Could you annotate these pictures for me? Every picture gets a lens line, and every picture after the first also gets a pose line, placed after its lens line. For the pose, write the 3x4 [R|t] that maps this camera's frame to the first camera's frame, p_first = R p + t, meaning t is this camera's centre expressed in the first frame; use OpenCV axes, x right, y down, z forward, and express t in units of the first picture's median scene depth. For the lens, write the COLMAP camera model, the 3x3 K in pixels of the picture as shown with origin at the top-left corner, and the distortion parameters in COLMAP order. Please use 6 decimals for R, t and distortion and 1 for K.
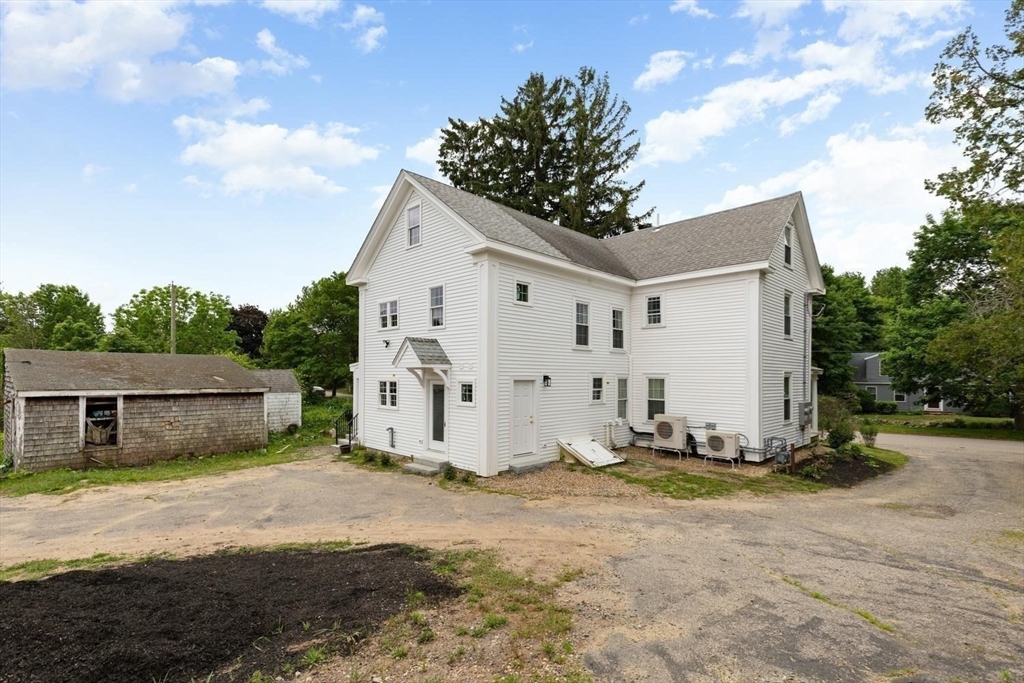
lens RADIAL K [[459.5, 0, 513.9], [0, 459.5, 331.3], [0, 0, 1]] dist [-0.002316, -0.000208]
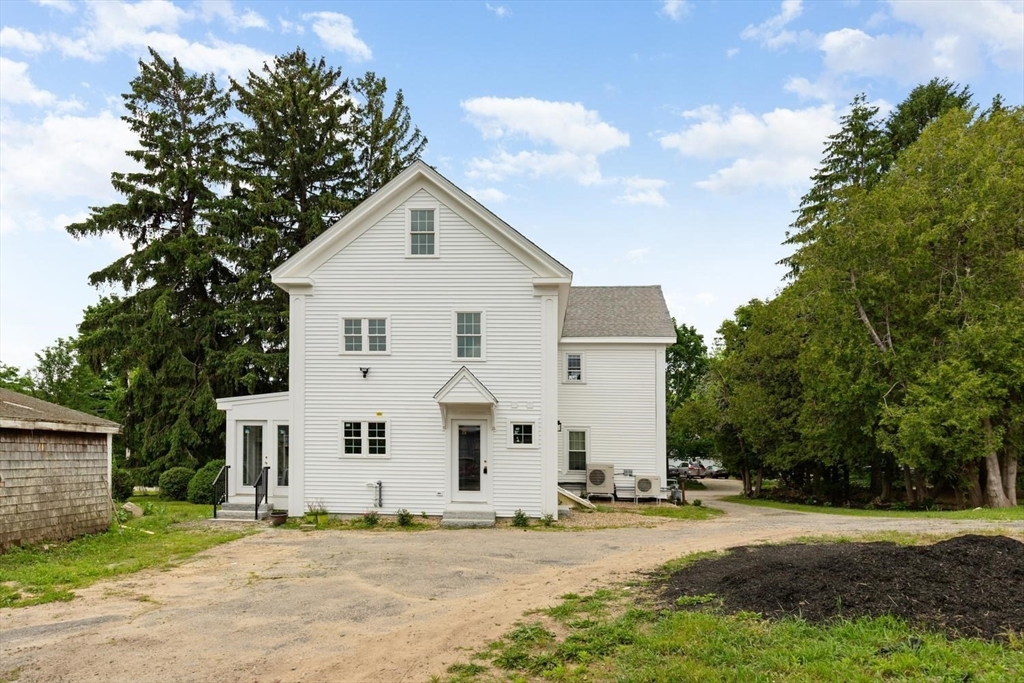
lens RADIAL K [[558.5, 0, 511.9], [0, 558.5, 379.0], [0, 0, 1]] dist [-0.001231, -0.000099]
pose [[0.754027, 0.093874, 0.650101, -0.695472], [-0.071319, 0.995584, -0.061042, 0.077037], [-0.652960, -0.000338, 0.757392, 0.139504]]
